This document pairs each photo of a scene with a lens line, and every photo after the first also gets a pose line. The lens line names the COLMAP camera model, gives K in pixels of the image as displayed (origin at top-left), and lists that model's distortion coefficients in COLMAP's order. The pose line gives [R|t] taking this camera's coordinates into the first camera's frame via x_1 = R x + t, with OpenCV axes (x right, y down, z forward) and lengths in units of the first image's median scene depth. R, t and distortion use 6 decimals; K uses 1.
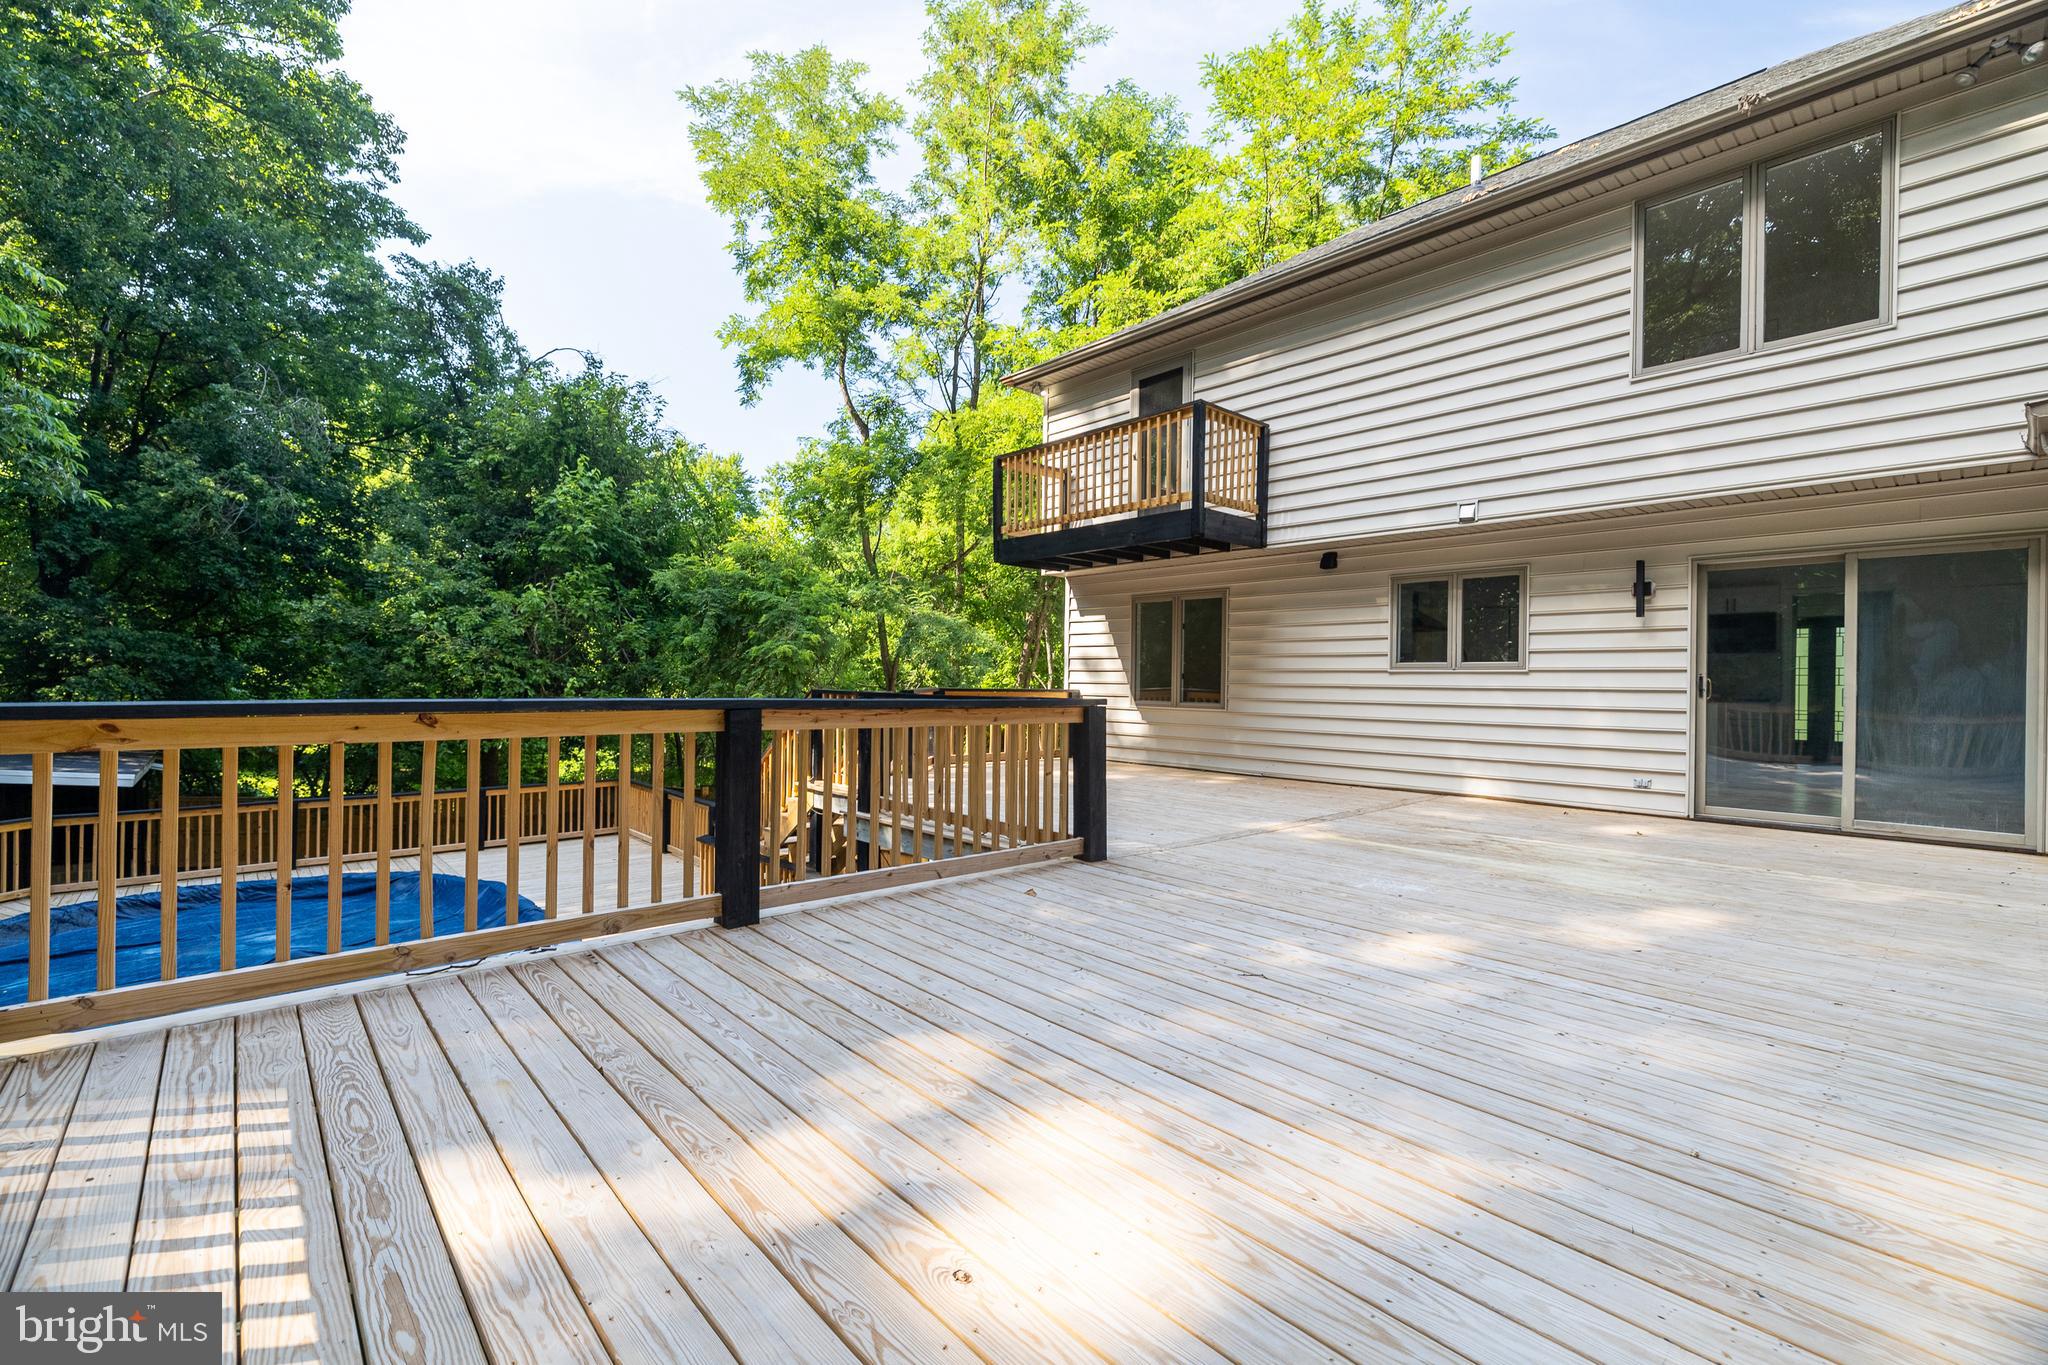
lens RADIAL K [[854.6, 0, 1024.0], [0, 854.6, 682.5], [0, 0, 1]] dist [-0.002706, 0.000281]
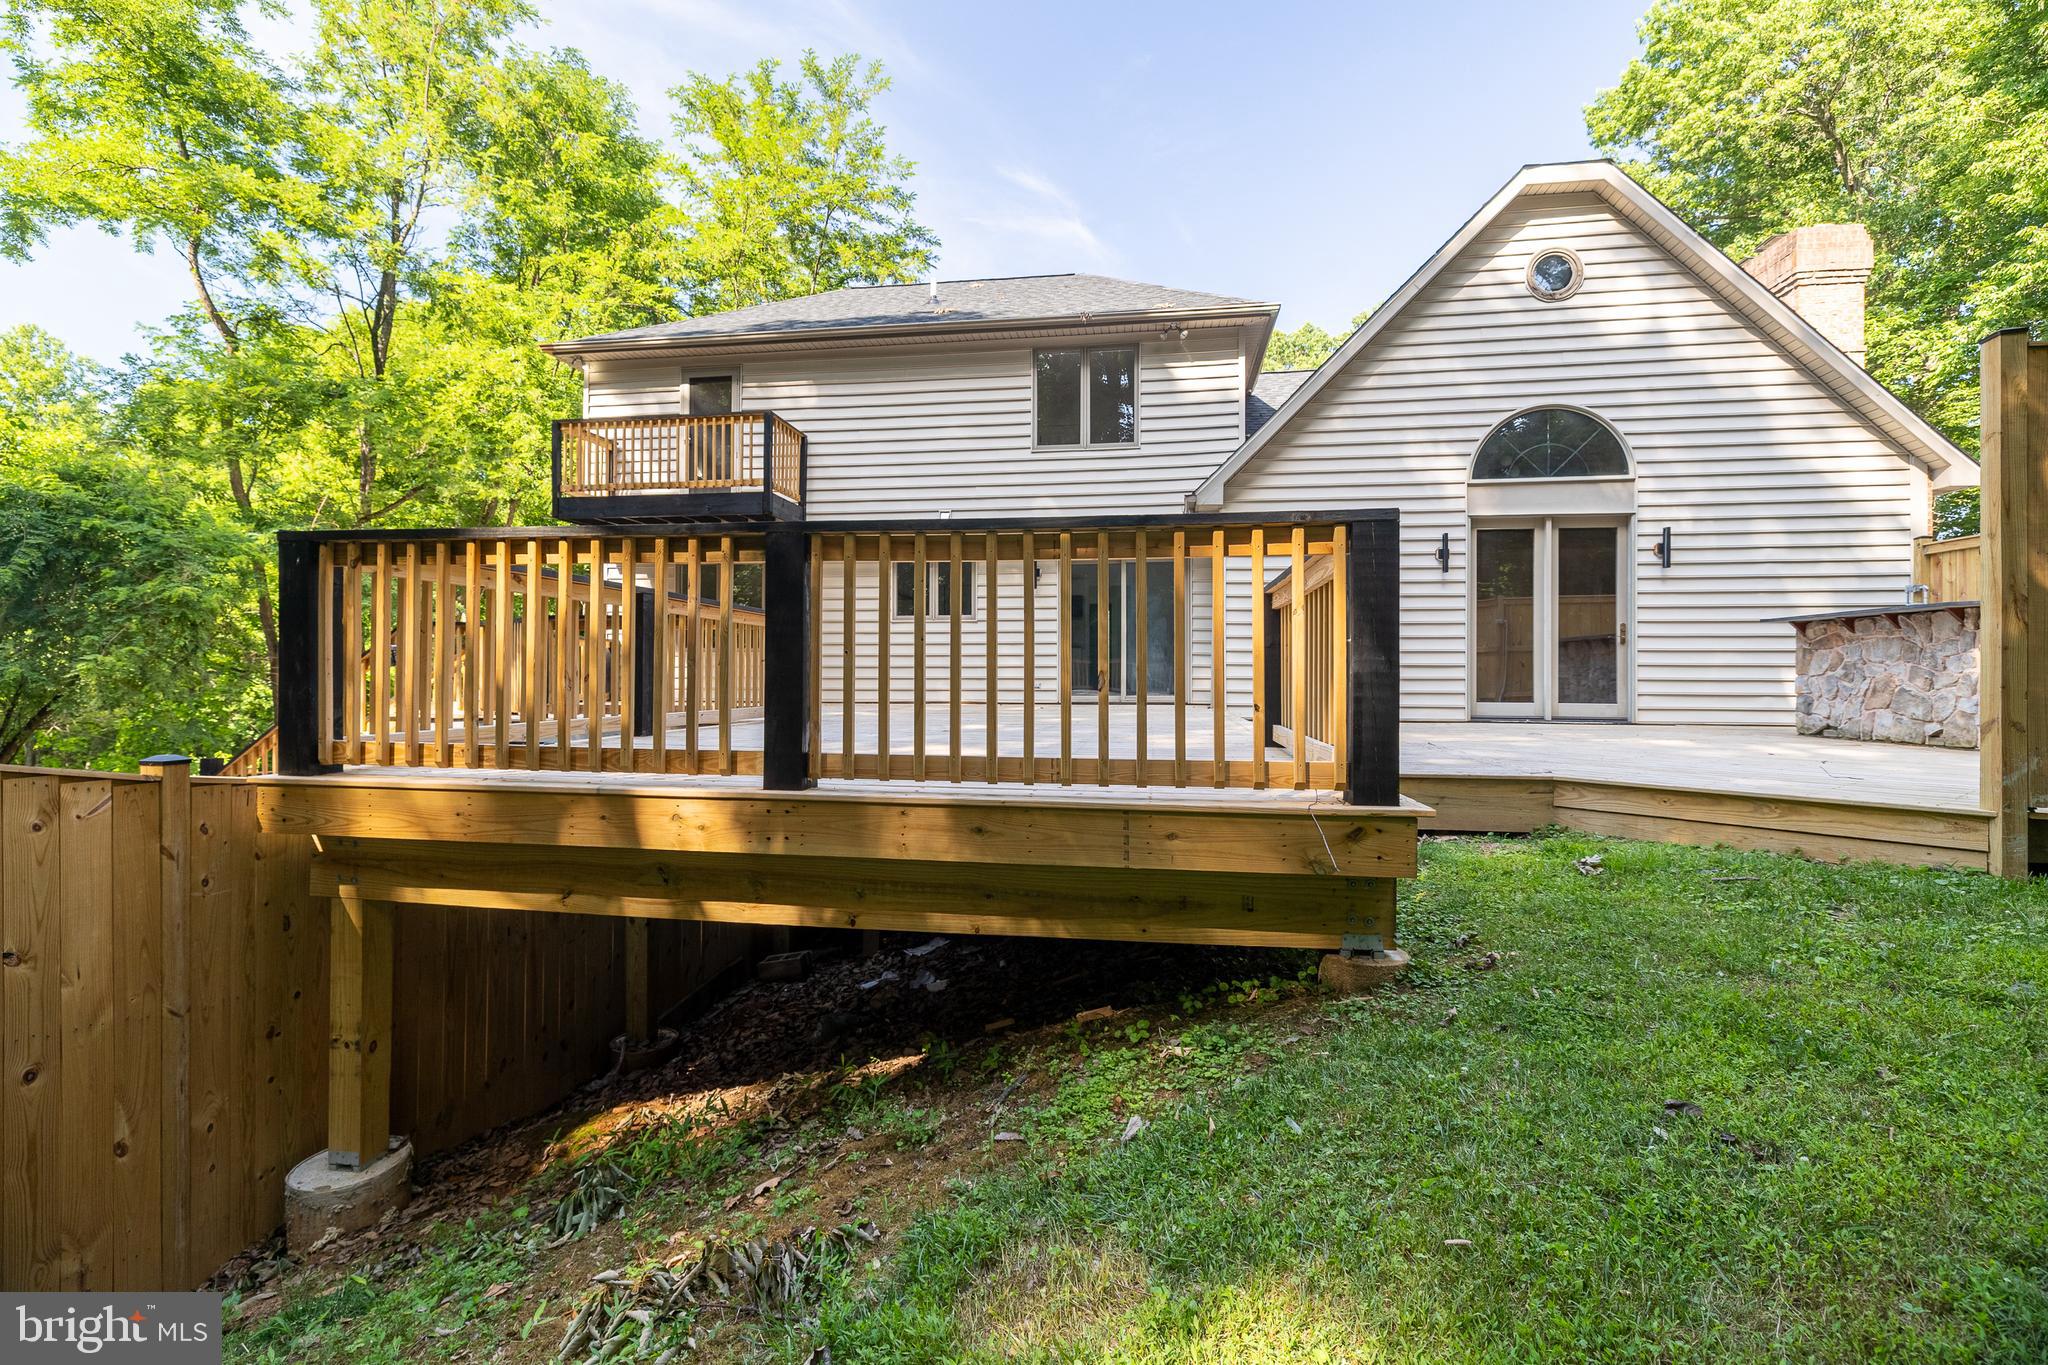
lens RADIAL K [[861.7, 0, 1010.5], [0, 861.7, 669.1], [0, 0, 1]] dist [-0.001106, 0.000396]
pose [[0.772638, -0.006394, 0.634815, -0.284004], [0.010712, 0.999938, -0.002966, 0.061214], [-0.634757, 0.009092, 0.772658, -0.210149]]
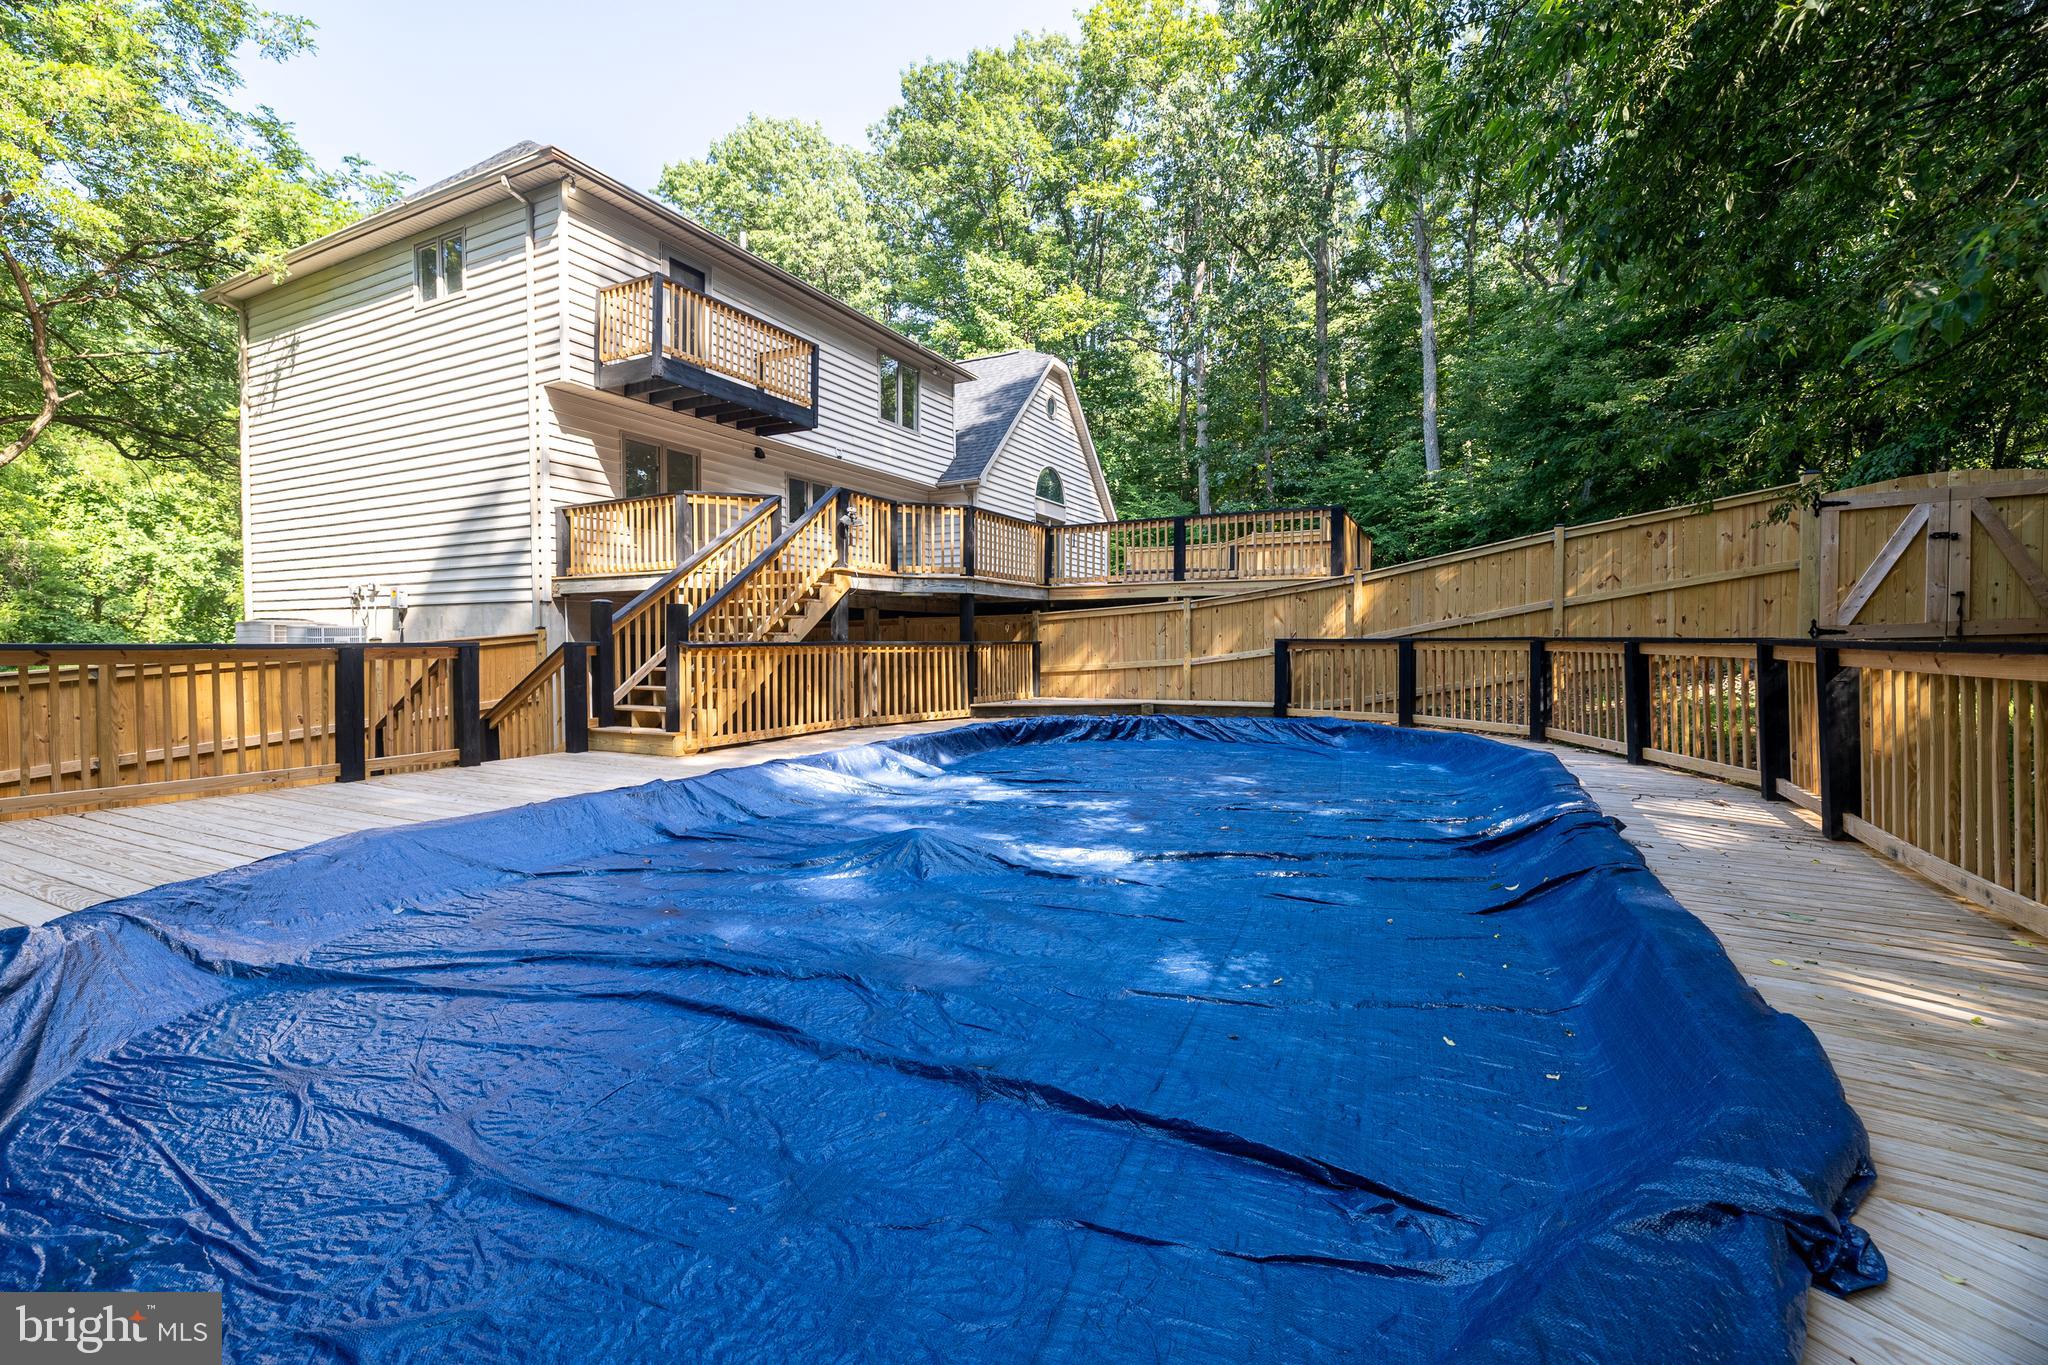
lens RADIAL K [[861.7, 0, 1010.5], [0, 861.7, 669.1], [0, 0, 1]] dist [-0.001106, 0.000396]
pose [[-0.317006, -0.039232, 0.947612, -1.186772], [-0.001300, 0.999161, 0.040932, 0.173397], [-0.948423, 0.011744, -0.316791, 0.942998]]
